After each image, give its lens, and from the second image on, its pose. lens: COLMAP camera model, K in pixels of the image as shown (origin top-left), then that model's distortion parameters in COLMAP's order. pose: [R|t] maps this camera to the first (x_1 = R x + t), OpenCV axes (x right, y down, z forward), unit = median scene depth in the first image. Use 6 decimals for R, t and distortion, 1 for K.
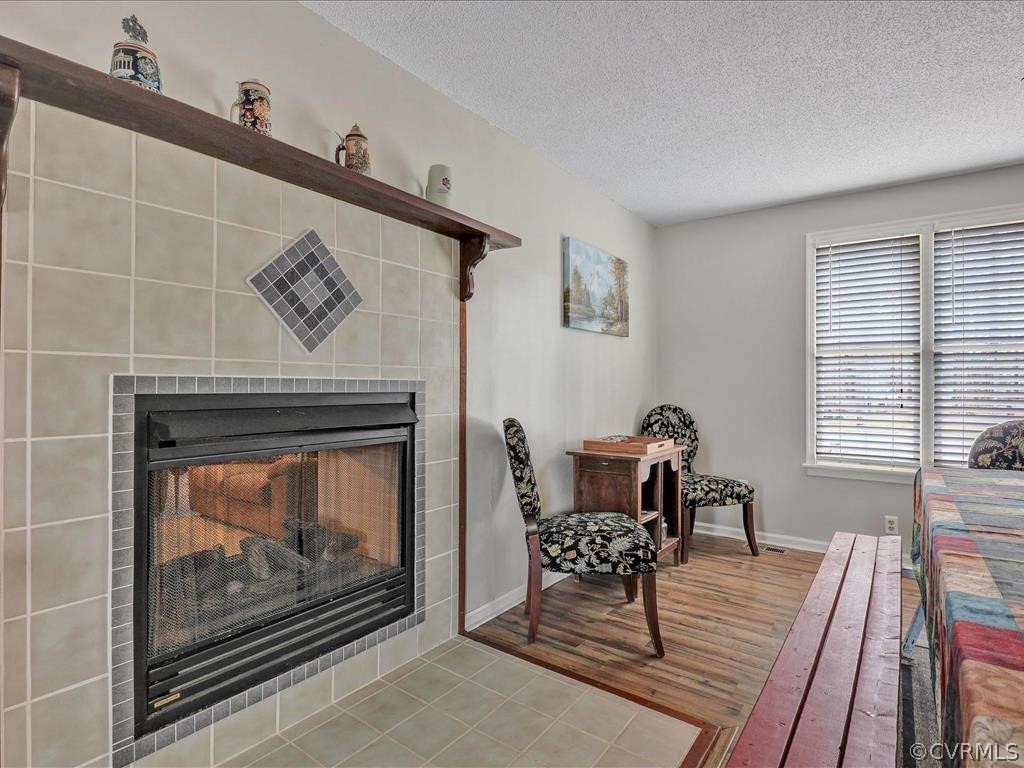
lens RADIAL K [[532.8, 0, 519.7], [0, 532.8, 380.2], [0, 0, 1]] dist [0.003743, -0.007063]
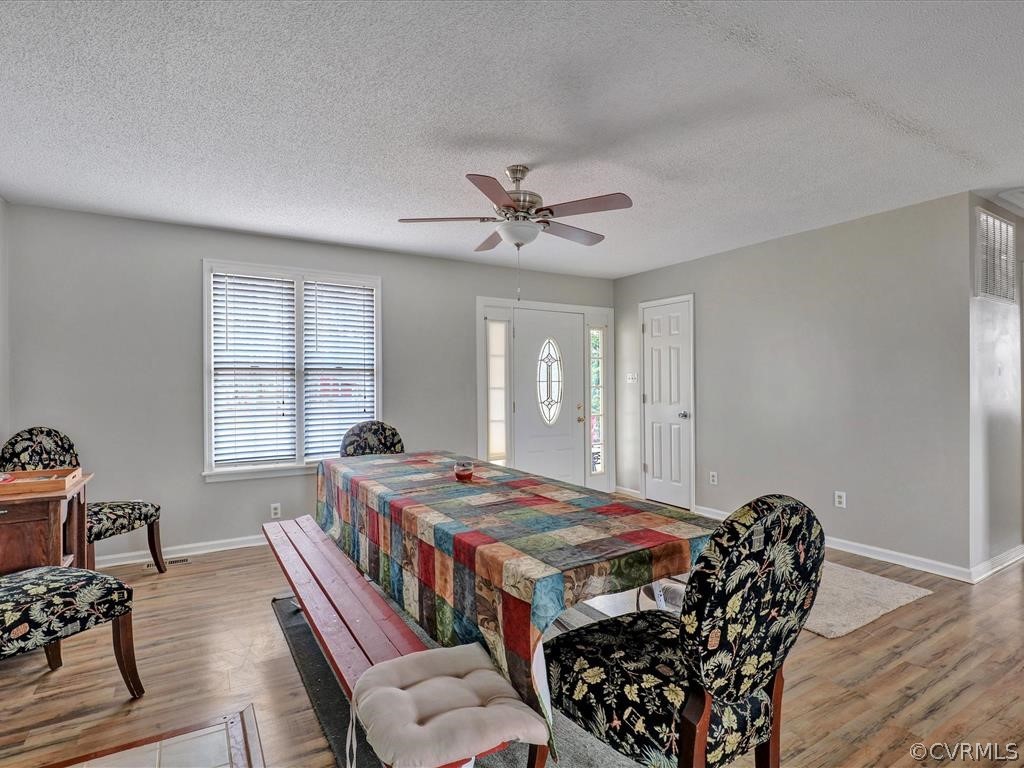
lens RADIAL K [[532.8, 0, 514.5], [0, 532.8, 384.6], [0, 0, 1]] dist [0.003743, -0.007063]
pose [[0.382935, -0.004995, 0.923762, -0.306798], [0.000124, 0.999986, 0.005356, -0.037422], [-0.923775, -0.001936, 0.382930, 0.017268]]
